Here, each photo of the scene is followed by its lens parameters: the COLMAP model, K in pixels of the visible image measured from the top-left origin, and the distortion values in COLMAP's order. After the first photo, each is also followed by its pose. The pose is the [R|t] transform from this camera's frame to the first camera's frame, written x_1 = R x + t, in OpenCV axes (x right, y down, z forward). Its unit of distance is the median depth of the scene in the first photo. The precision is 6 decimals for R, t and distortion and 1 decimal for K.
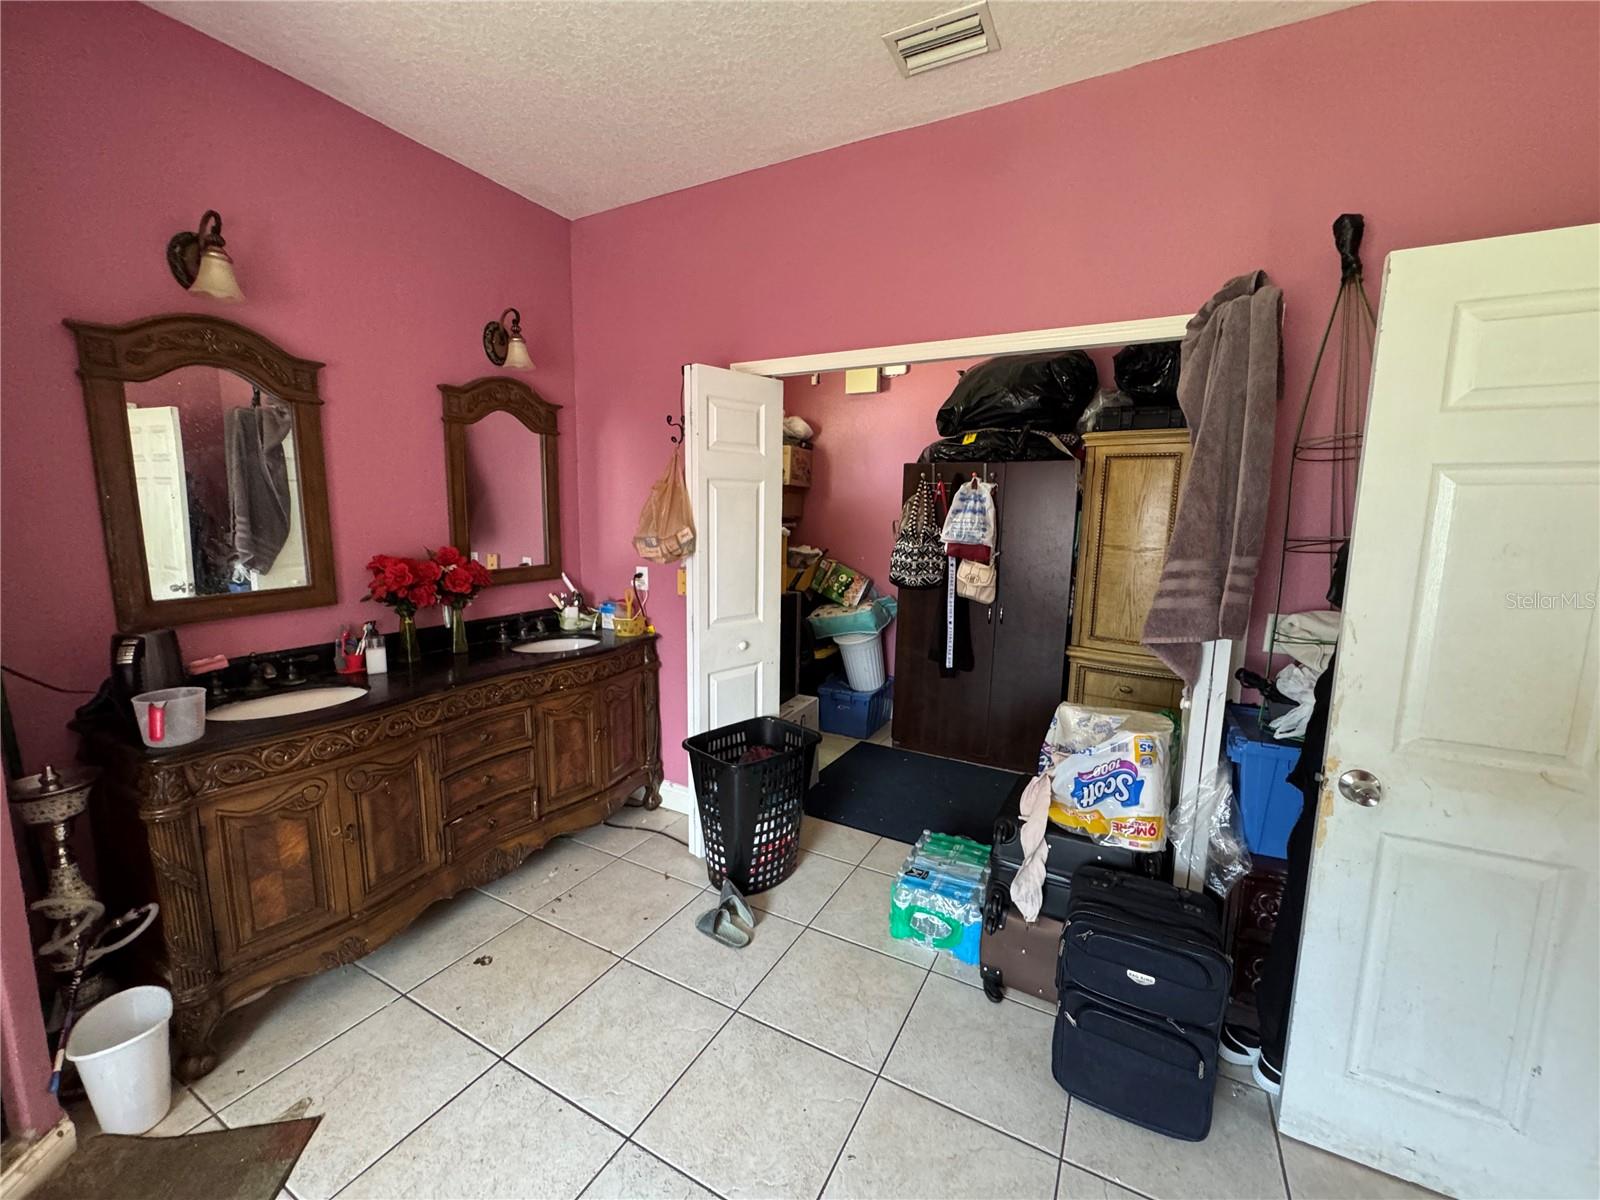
lens RADIAL K [[637.8, 0, 799.0], [0, 637.8, 599.5], [0, 0, 1]] dist [-0.011037, 0.001215]
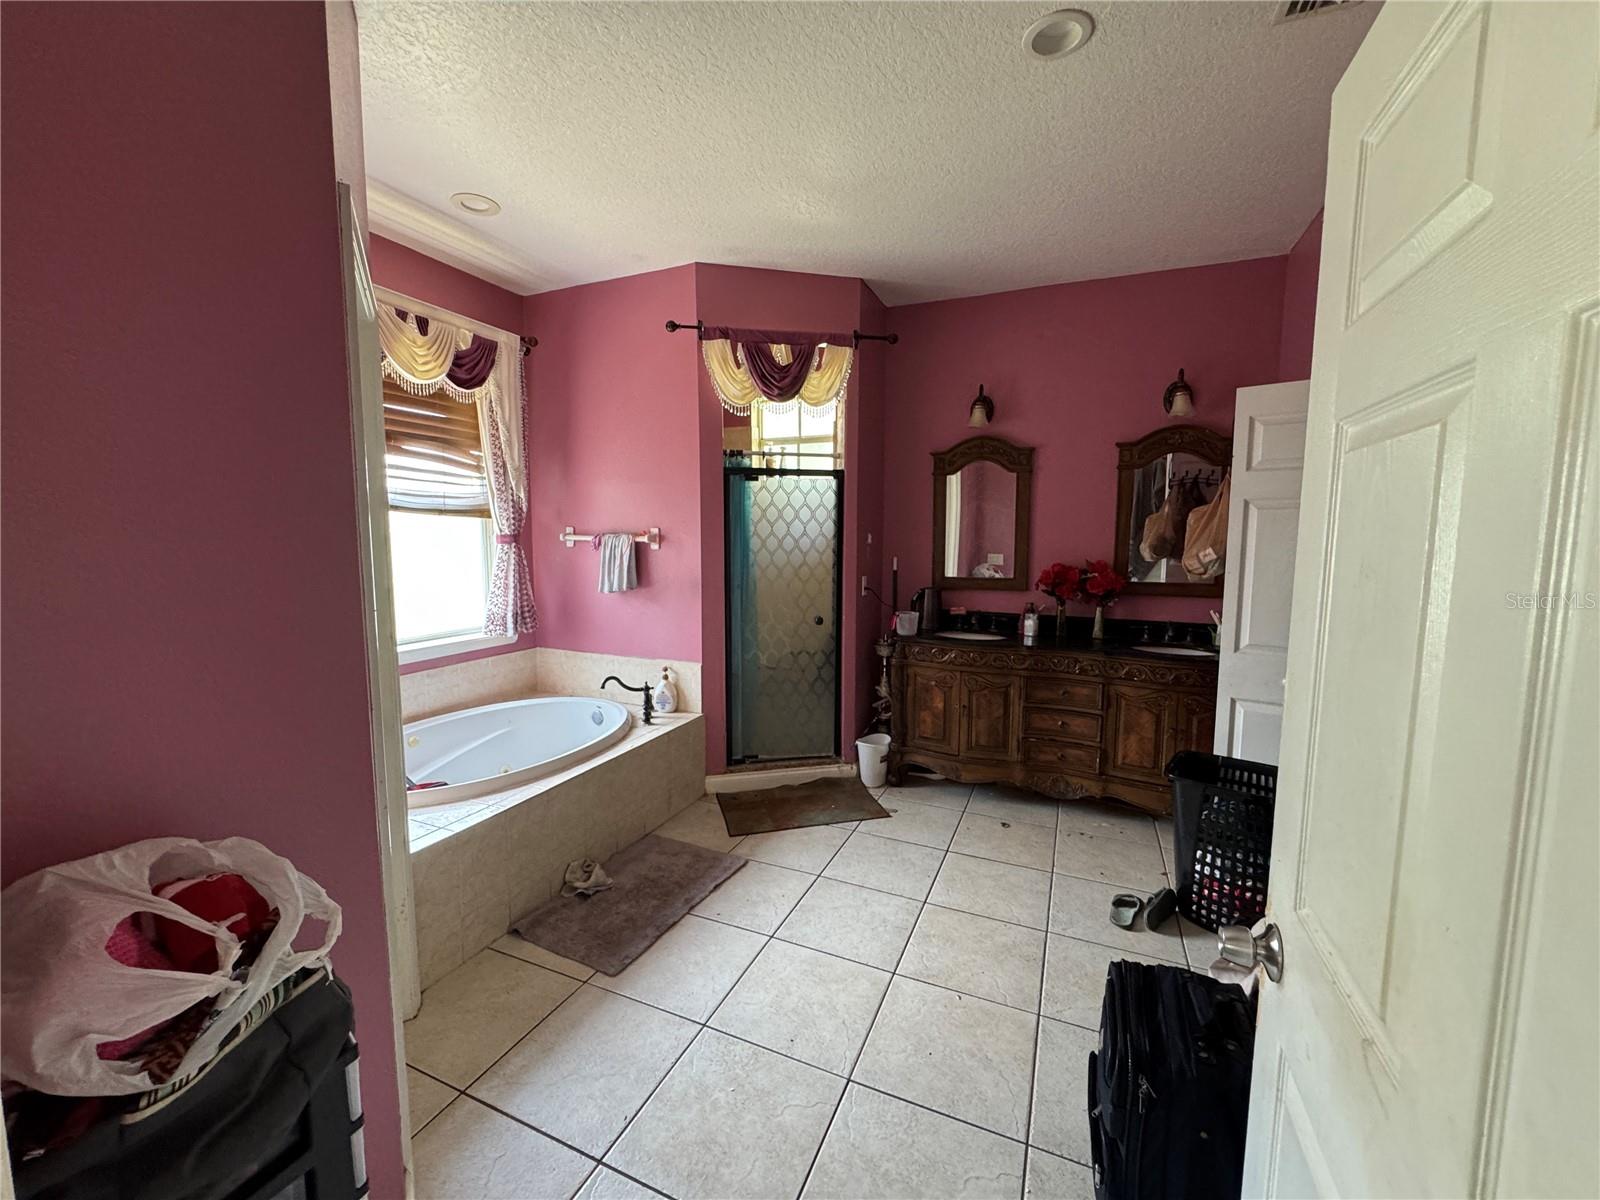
lens RADIAL K [[637.8, 0, 798.4], [0, 637.8, 598.1], [0, 0, 1]] dist [-0.011037, 0.001215]
pose [[0.083761, 0.088614, -0.992538, 0.856473], [-0.145245, 0.986487, 0.075816, -0.012915], [0.985844, 0.137810, 0.095500, 0.261723]]
